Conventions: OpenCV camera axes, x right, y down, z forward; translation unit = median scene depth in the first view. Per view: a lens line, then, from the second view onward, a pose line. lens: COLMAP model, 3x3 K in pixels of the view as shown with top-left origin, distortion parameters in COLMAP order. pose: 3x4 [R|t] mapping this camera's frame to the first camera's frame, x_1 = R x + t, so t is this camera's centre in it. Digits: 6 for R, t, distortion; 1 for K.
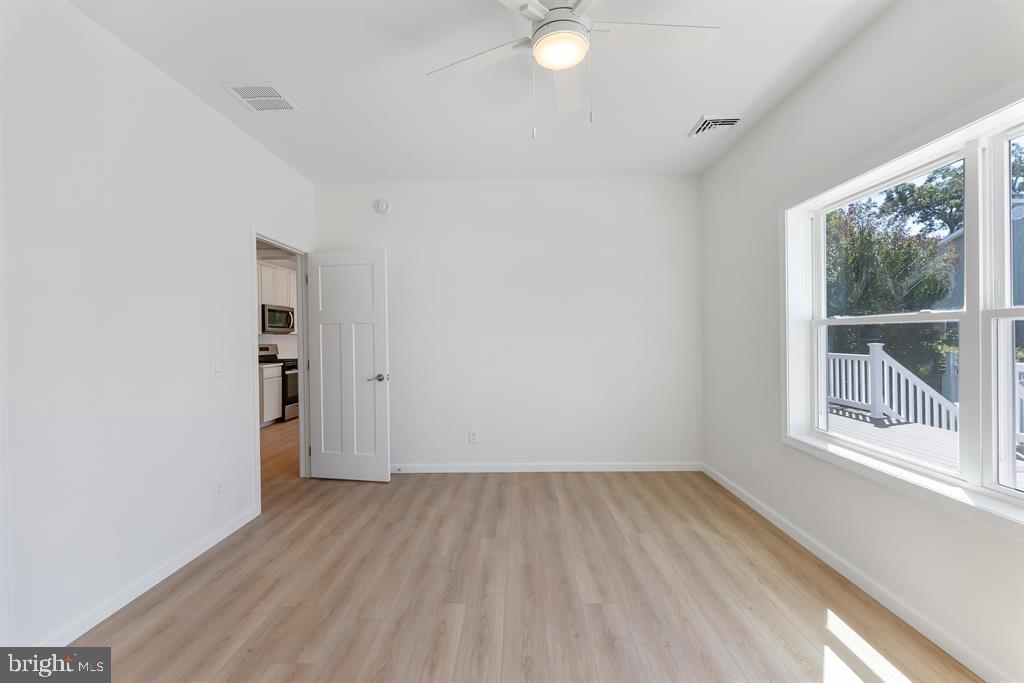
lens RADIAL K [[422.7, 0, 519.4], [0, 422.7, 337.5], [0, 0, 1]] dist [-0.002063, -0.000681]
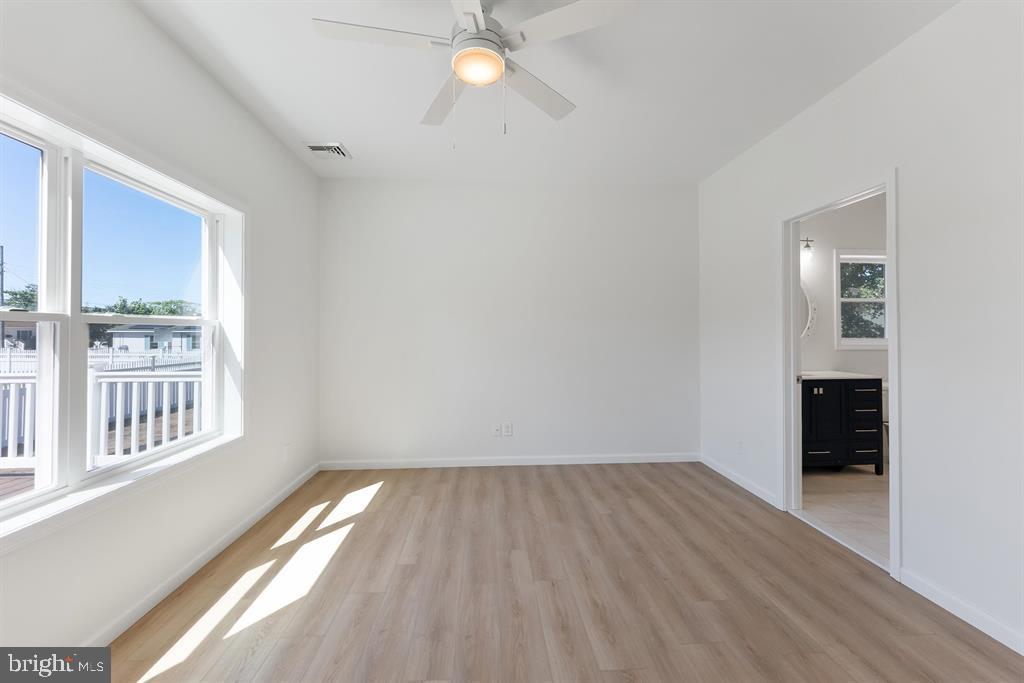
lens RADIAL K [[422.7, 0, 518.7], [0, 422.7, 323.5], [0, 0, 1]] dist [-0.002063, -0.000681]
pose [[-0.996575, 0.015560, -0.081221, 0.083598], [0.016942, 0.999723, -0.016349, 0.000208], [0.080944, -0.017669, -0.996562, 1.893125]]
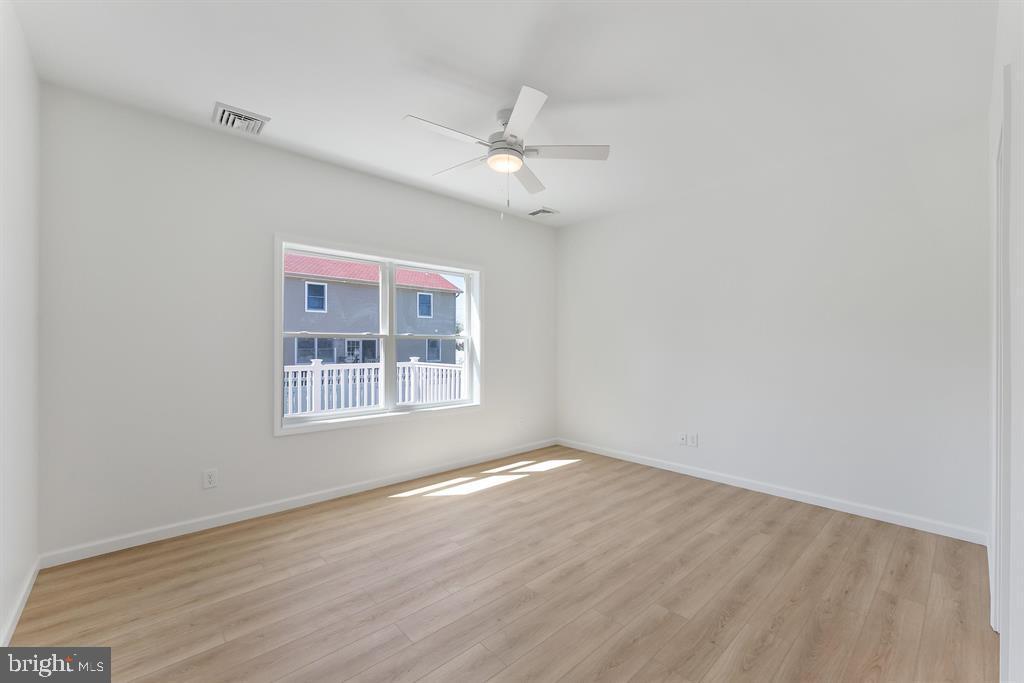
lens RADIAL K [[422.7, 0, 512.6], [0, 422.7, 344.4], [0, 0, 1]] dist [-0.002063, -0.000681]
pose [[-0.684096, 0.010650, 0.729315, -0.975575], [0.011847, 0.999924, -0.003490, 0.007925], [-0.729296, 0.006252, -0.684170, 1.888254]]
